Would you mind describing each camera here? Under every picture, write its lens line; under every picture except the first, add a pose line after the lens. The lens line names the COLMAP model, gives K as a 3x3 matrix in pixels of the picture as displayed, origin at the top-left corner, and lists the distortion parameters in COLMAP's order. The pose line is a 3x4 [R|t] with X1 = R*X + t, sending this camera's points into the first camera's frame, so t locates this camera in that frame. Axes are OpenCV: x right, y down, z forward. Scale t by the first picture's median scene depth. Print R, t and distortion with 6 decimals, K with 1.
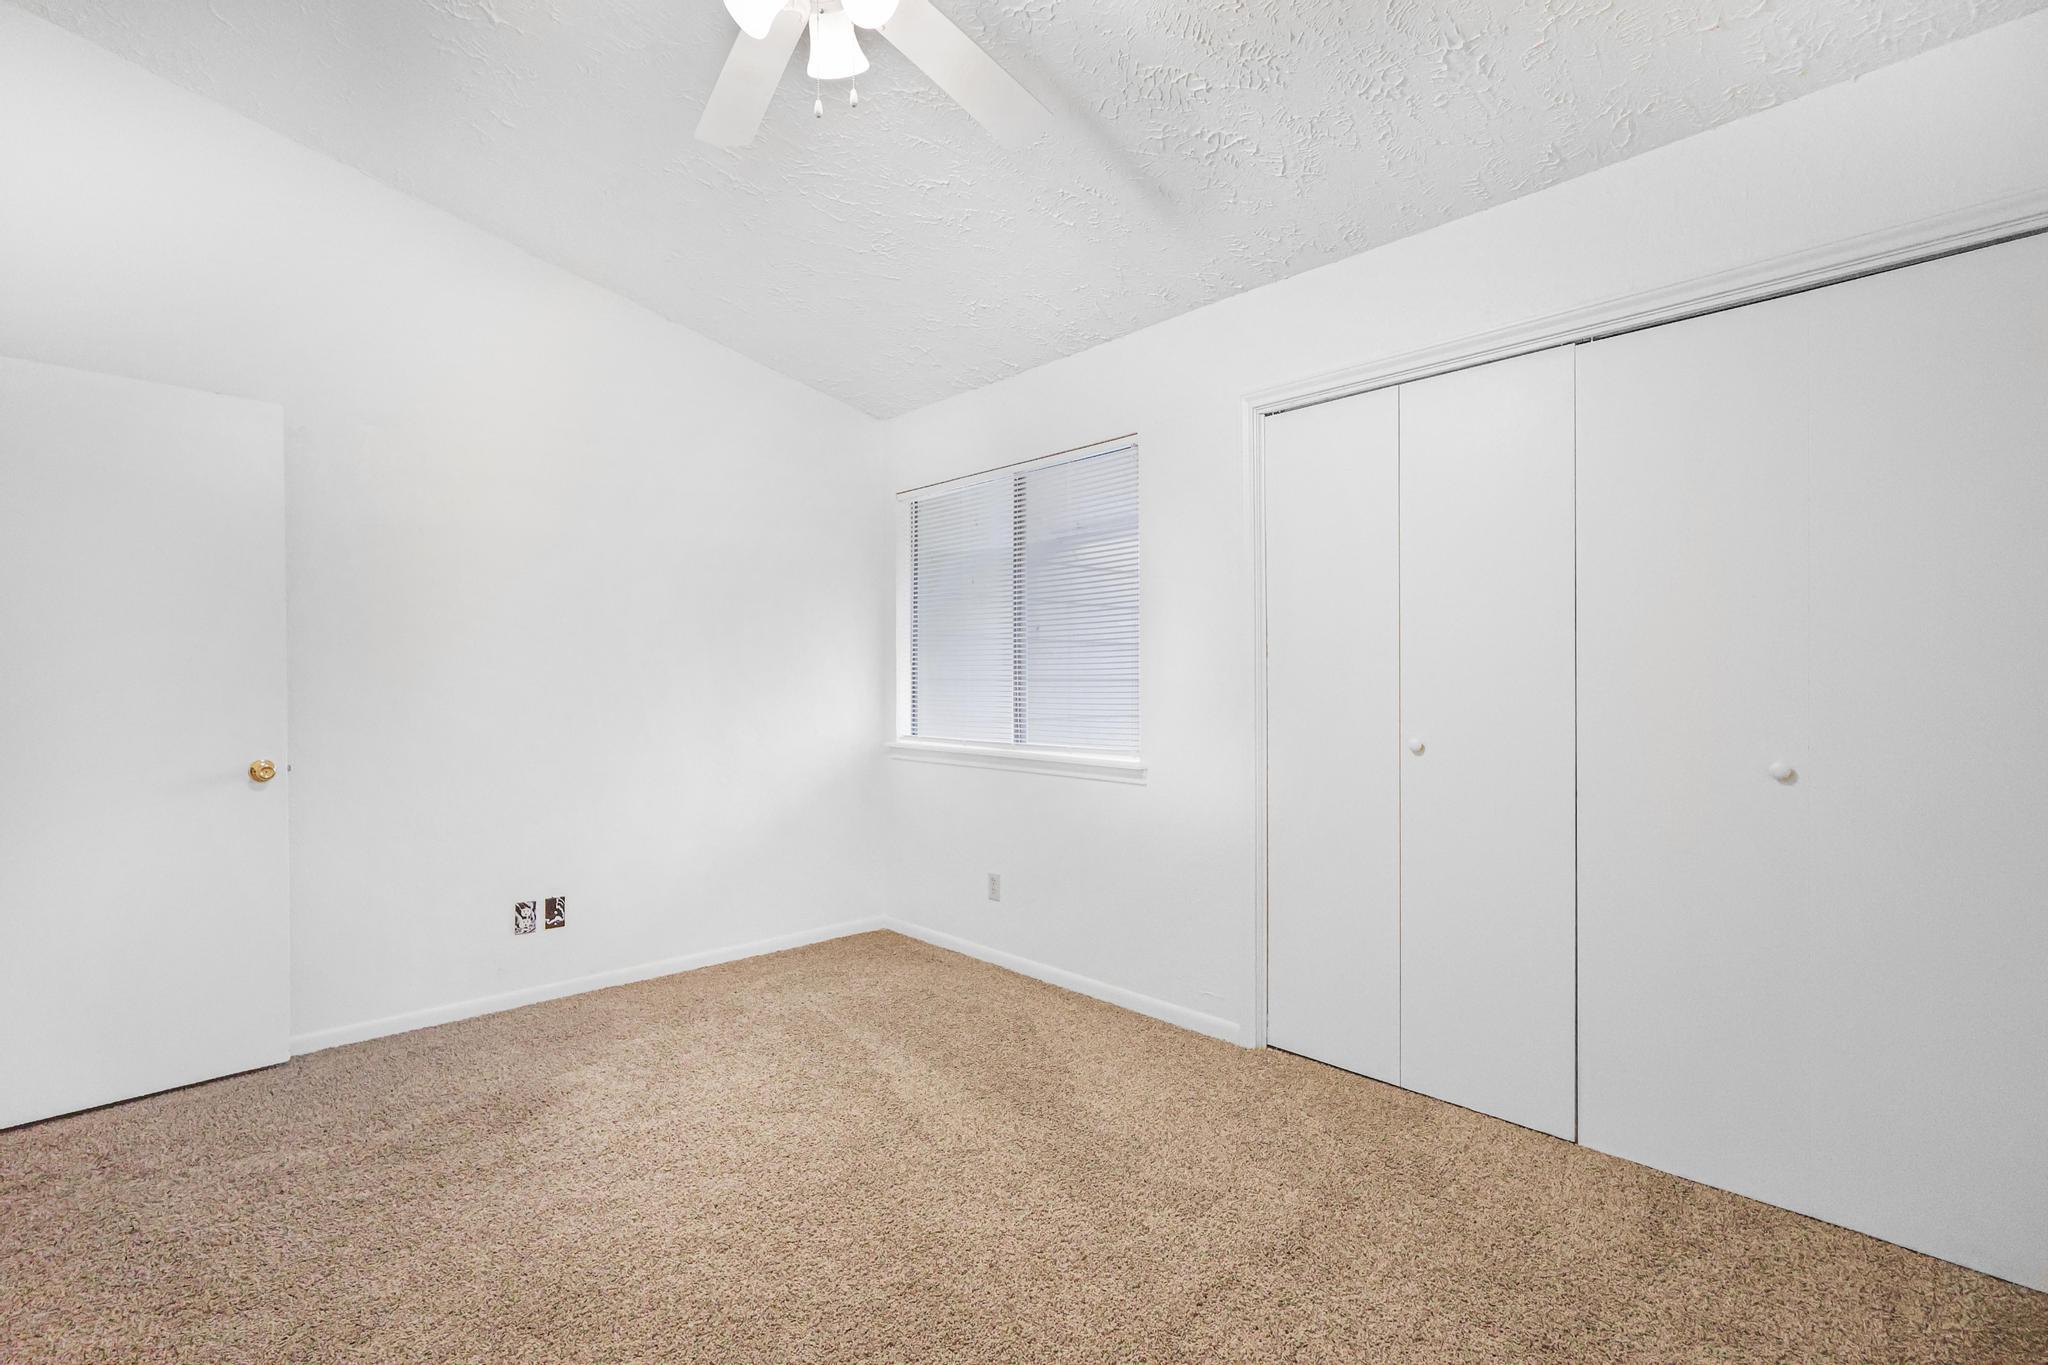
lens RADIAL K [[941.4, 0, 1015.1], [0, 941.4, 685.6], [0, 0, 1]] dist [-0.005689, -0.000133]
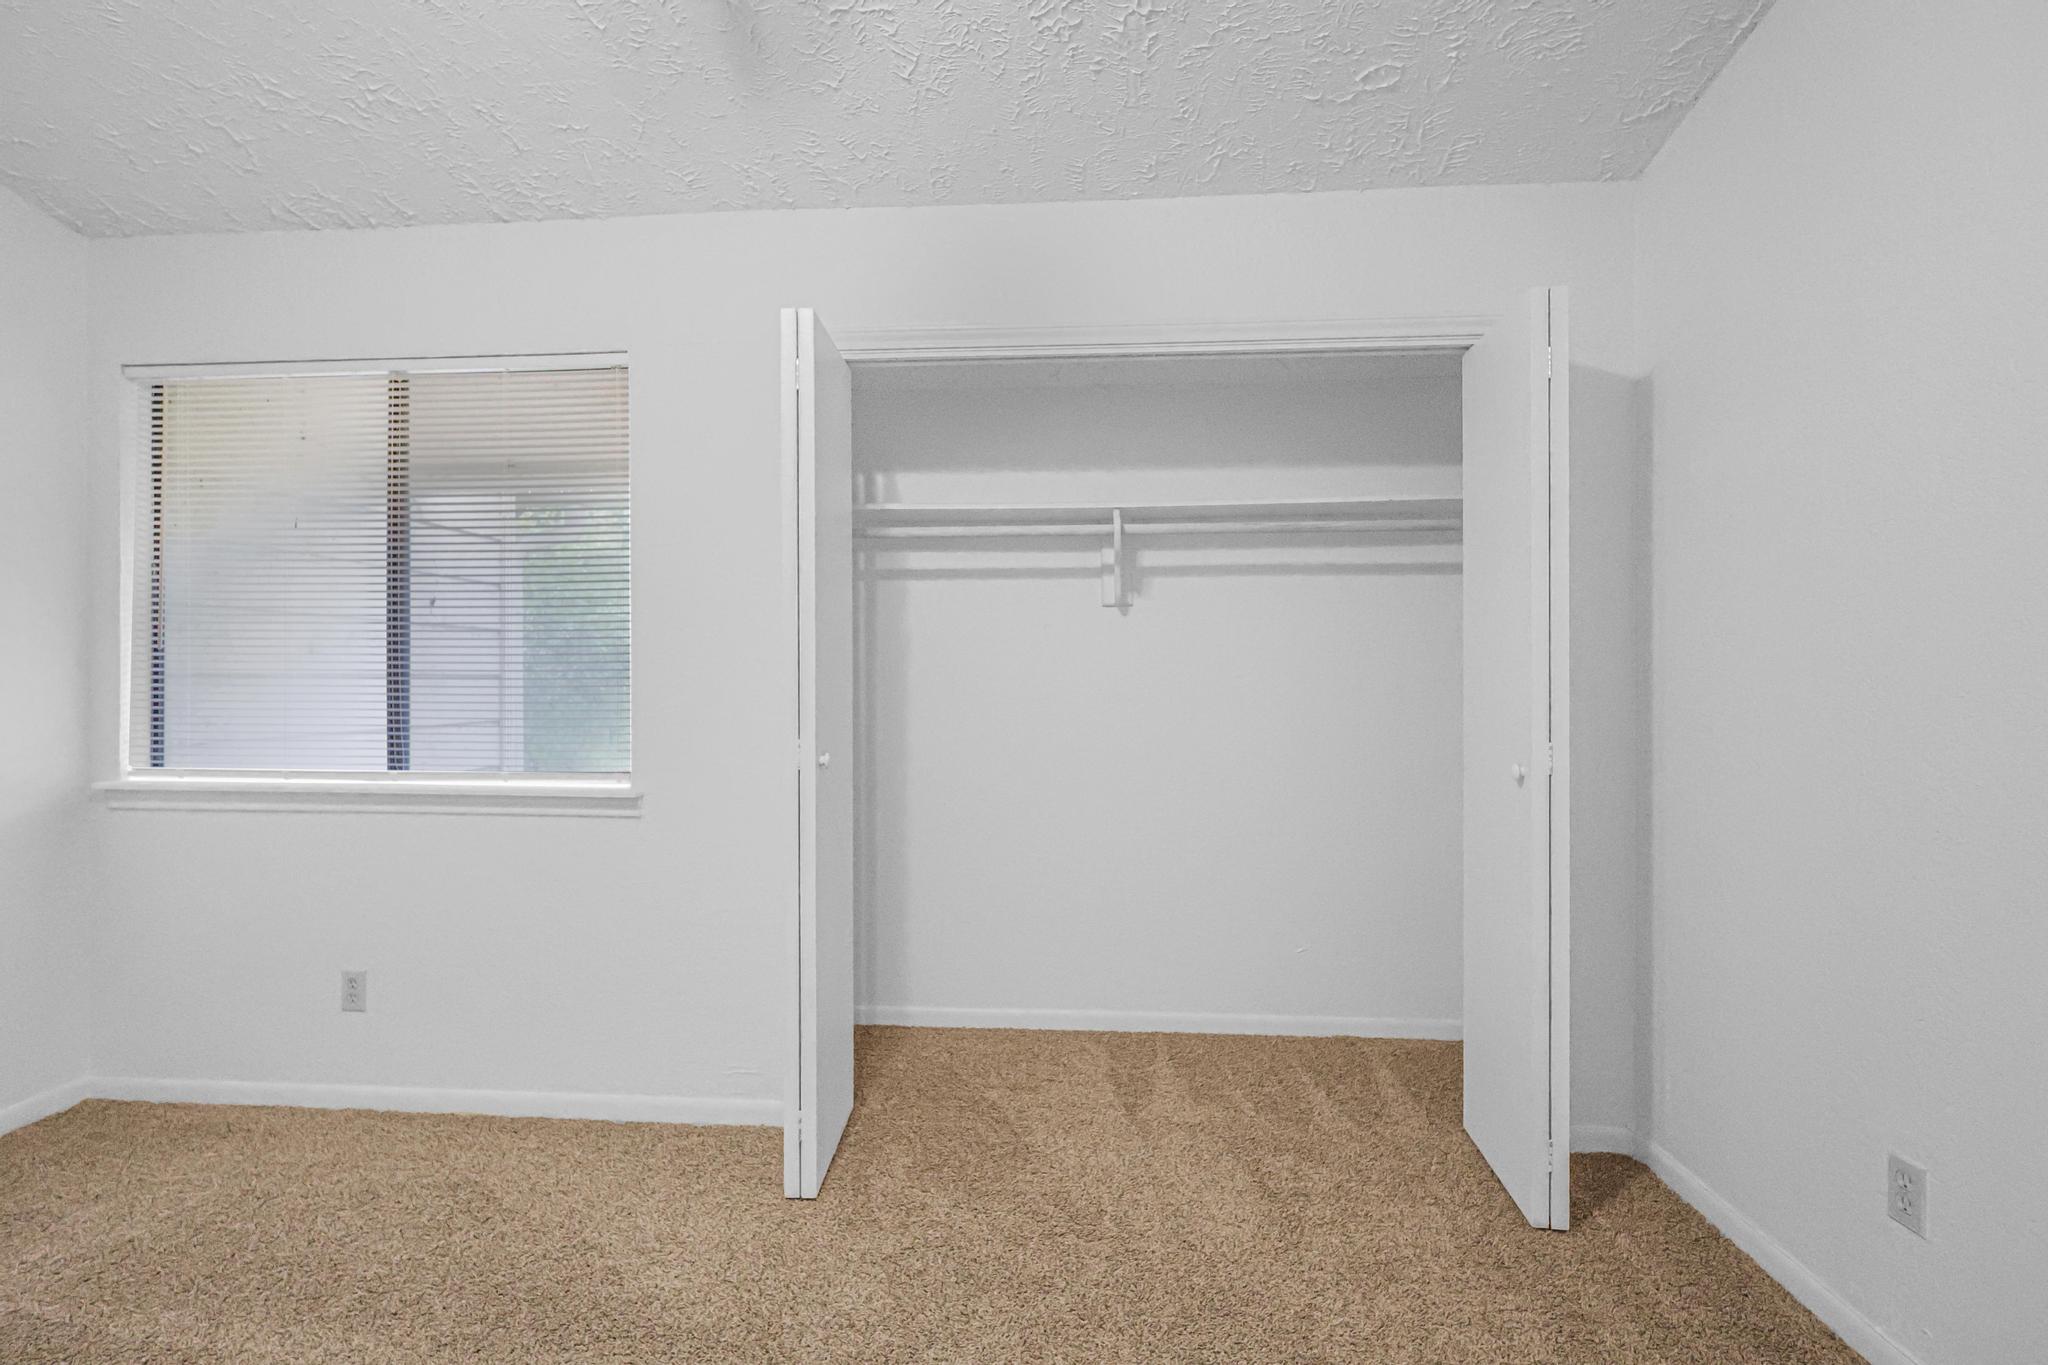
lens RADIAL K [[941.4, 0, 1030.4], [0, 941.4, 683.5], [0, 0, 1]] dist [-0.005689, -0.000133]
pose [[0.727488, 0.008814, 0.686064, -0.147904], [-0.003285, 0.999951, -0.009364, 0.004204], [-0.686113, 0.004558, 0.727481, 0.226739]]
